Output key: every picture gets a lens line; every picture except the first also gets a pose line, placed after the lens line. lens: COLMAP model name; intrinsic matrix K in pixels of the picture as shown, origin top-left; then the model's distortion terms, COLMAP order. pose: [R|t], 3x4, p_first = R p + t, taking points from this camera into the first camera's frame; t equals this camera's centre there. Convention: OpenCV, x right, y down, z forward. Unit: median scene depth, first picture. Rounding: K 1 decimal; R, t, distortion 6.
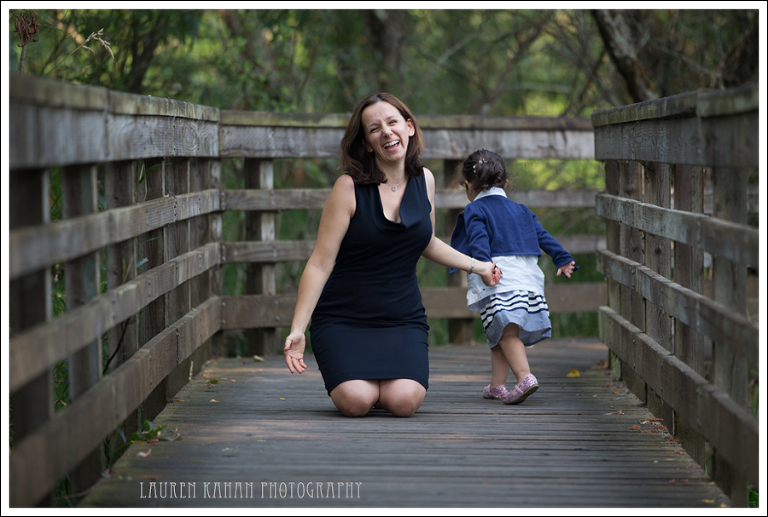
lens RADIAL K [[4234.5, 0, 384.8], [0, 4234.5, 256.2], [0, 0, 1]] dist [1.909164, 0.000000]
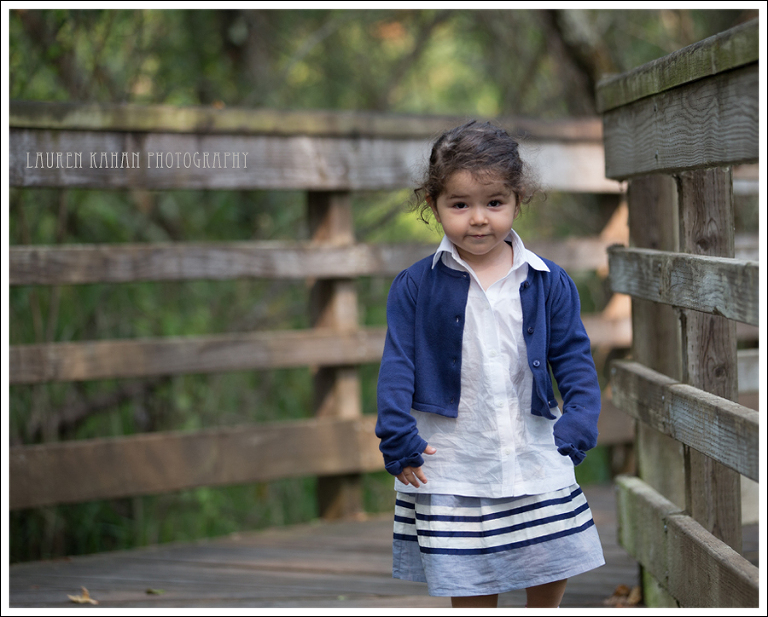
lens RADIAL K [[5080.2, 0, 383.4], [0, 5080.2, 308.6], [0, 0, 1]] dist [3.006626, 0.000000]
pose [[0.999539, -0.016362, 0.025574, 0.009105], [0.016447, 0.999860, -0.003121, -0.006599], [-0.025519, 0.003540, 0.999668, 0.438074]]
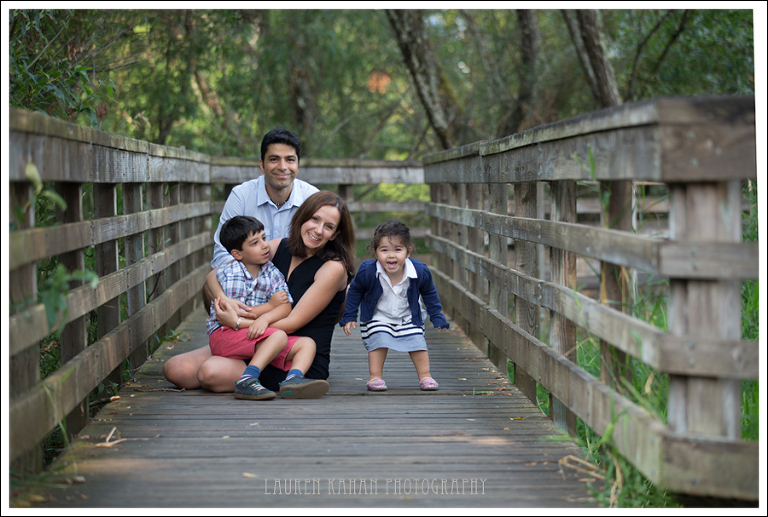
lens RADIAL K [[2456.3, 0, 383.0], [0, 2456.3, 250.5], [0, 0, 1]] dist [0.172160, 0.000000]
pose [[0.999469, -0.006096, 0.032019, -0.000290], [0.006018, 0.999979, 0.002517, 0.002716], [-0.032033, -0.002323, 0.999484, -0.015370]]
